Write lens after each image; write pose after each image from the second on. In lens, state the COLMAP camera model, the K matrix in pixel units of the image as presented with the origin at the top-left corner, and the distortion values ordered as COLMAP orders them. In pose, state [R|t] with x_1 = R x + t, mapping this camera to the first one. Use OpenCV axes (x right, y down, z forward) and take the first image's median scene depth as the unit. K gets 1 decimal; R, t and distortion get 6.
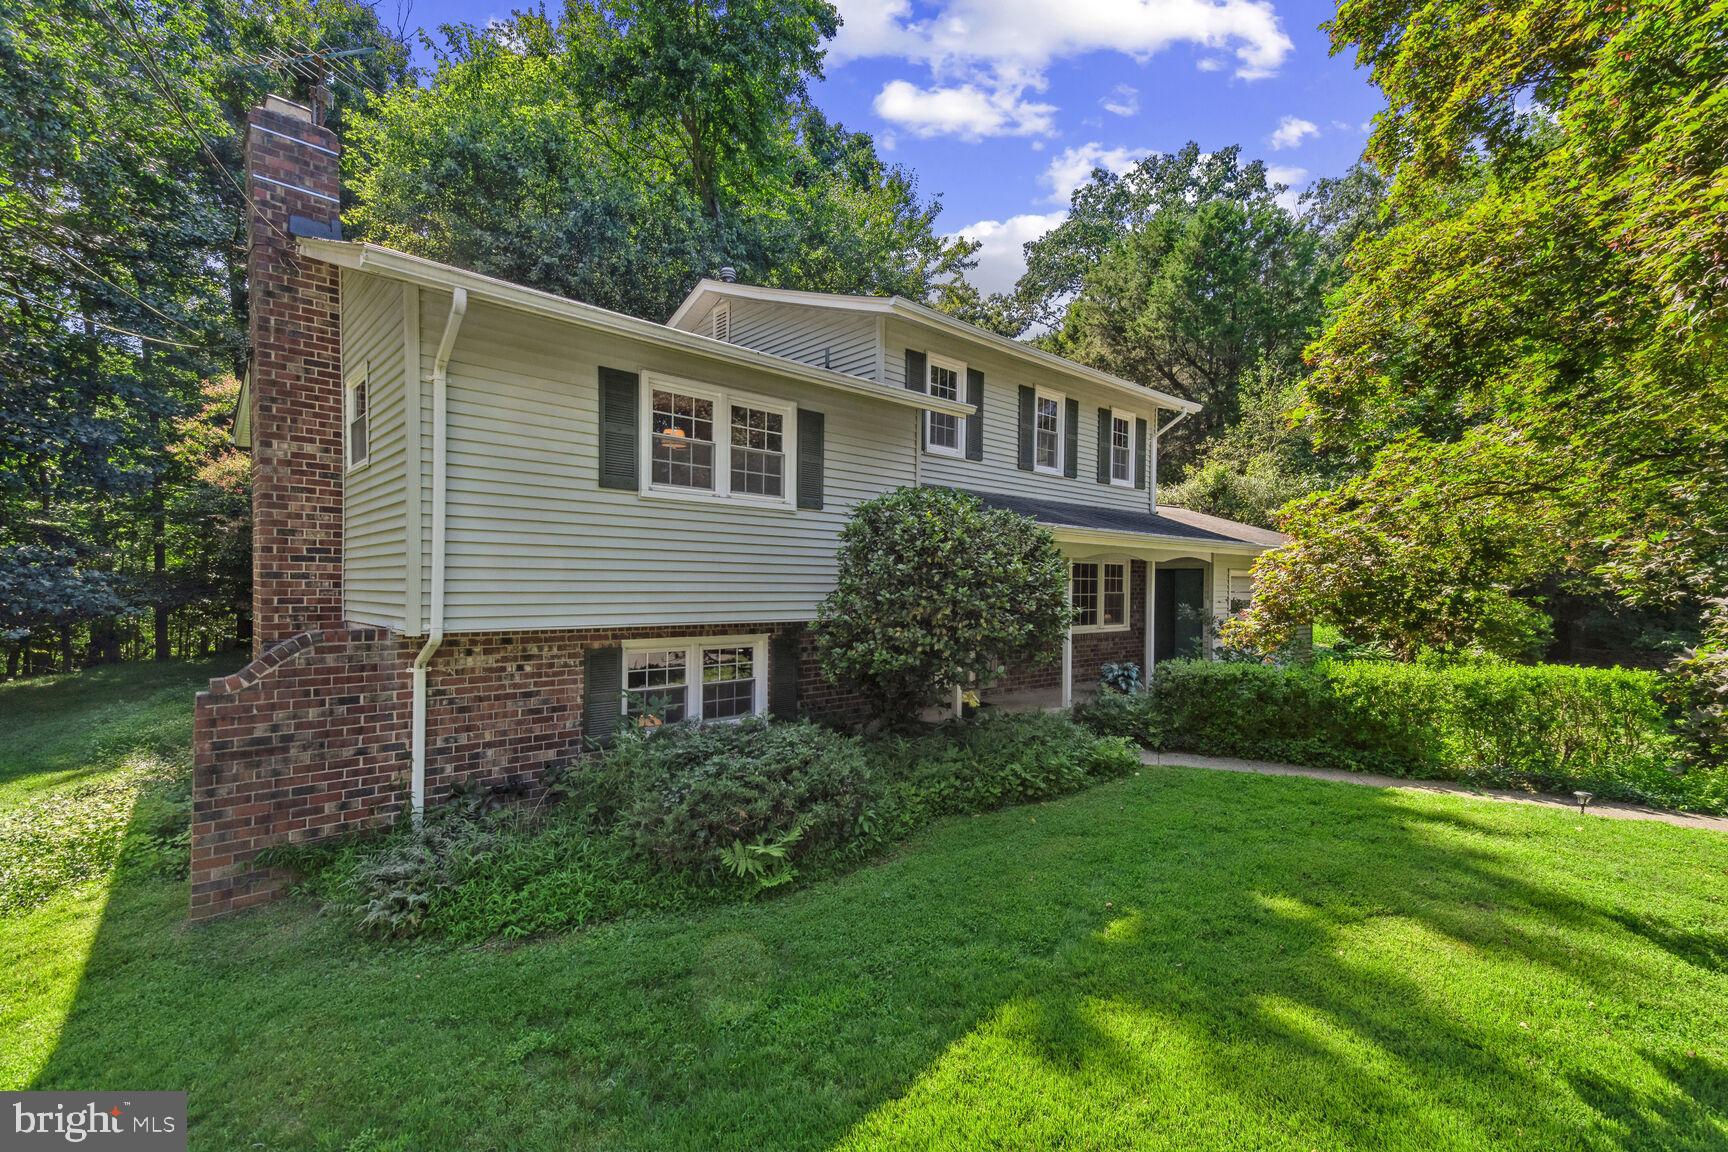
lens RADIAL K [[790.9, 0, 865.5], [0, 790.9, 590.0], [0, 0, 1]] dist [-0.010729, -0.002286]
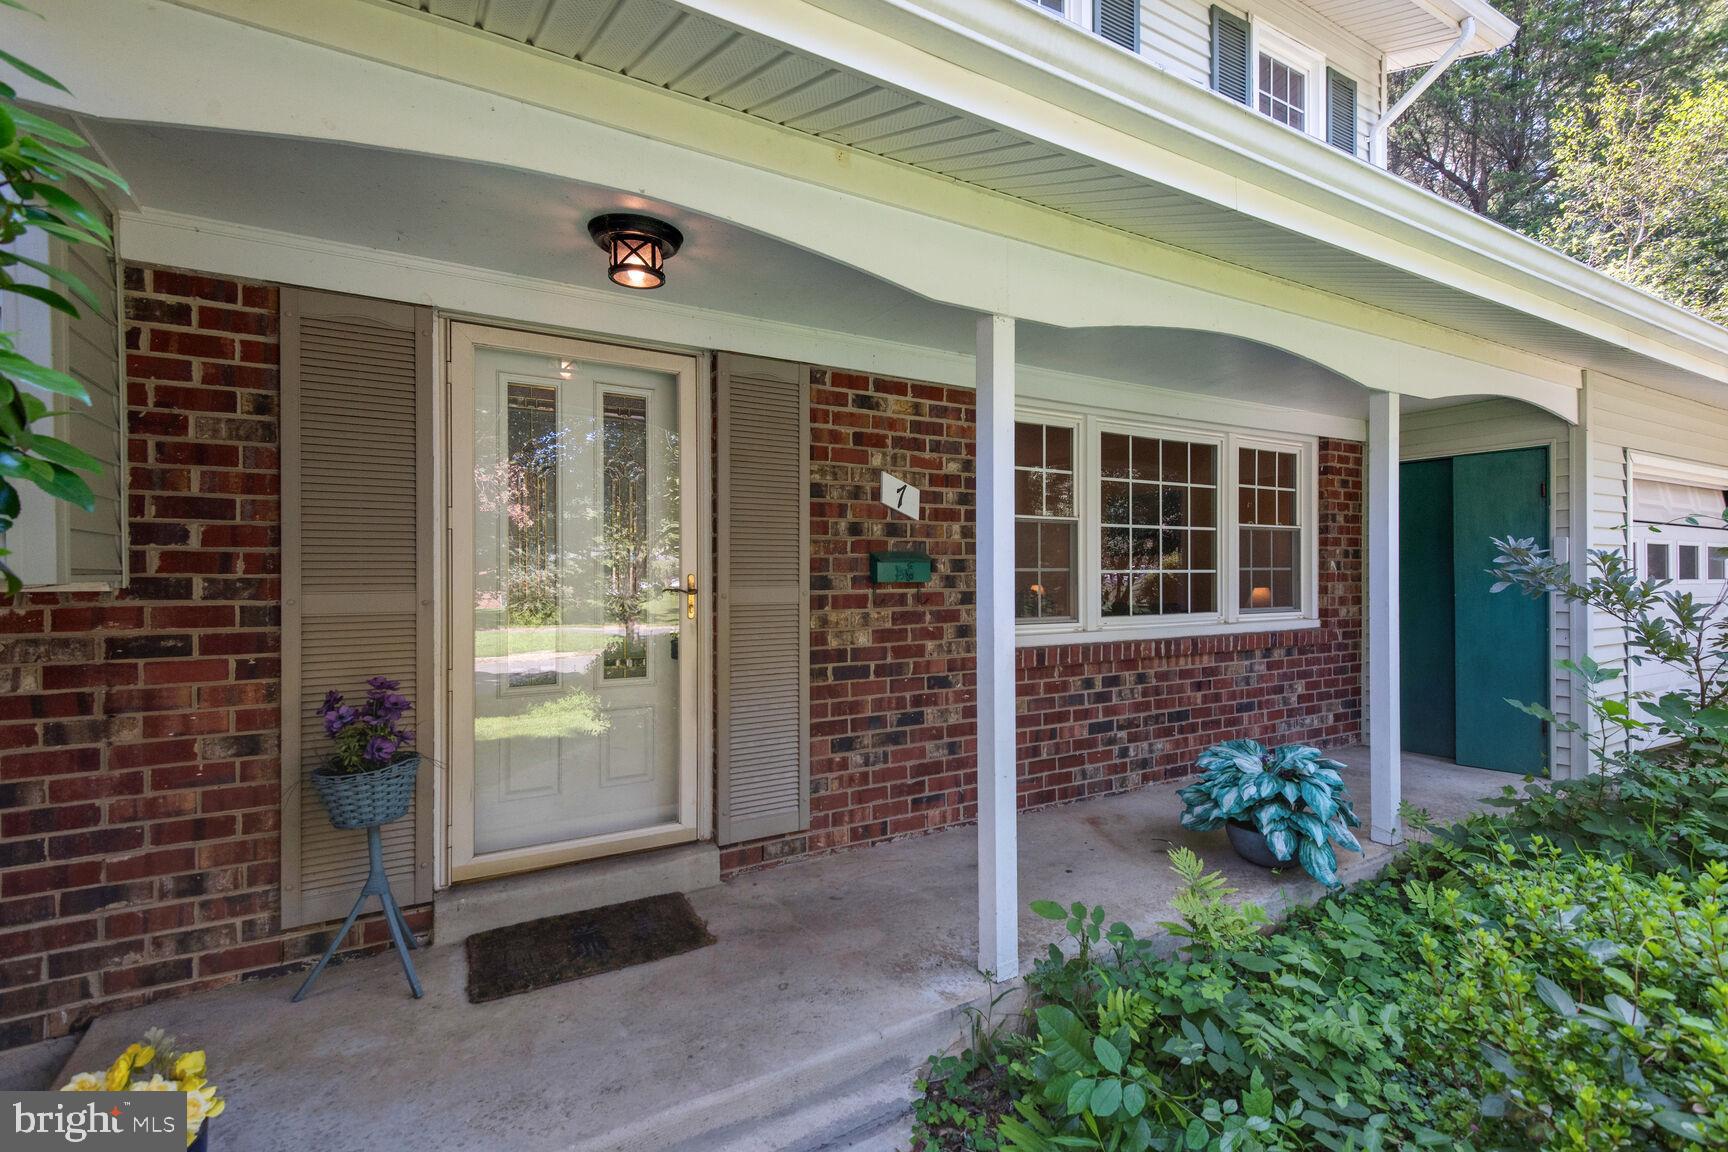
lens RADIAL K [[790.9, 0, 861.0], [0, 790.9, 571.5], [0, 0, 1]] dist [-0.010729, -0.002286]
pose [[0.974758, -0.018624, -0.222485, 0.215460], [0.017287, 0.999819, -0.007958, 0.025171], [0.222593, 0.003911, 0.974904, 0.612101]]
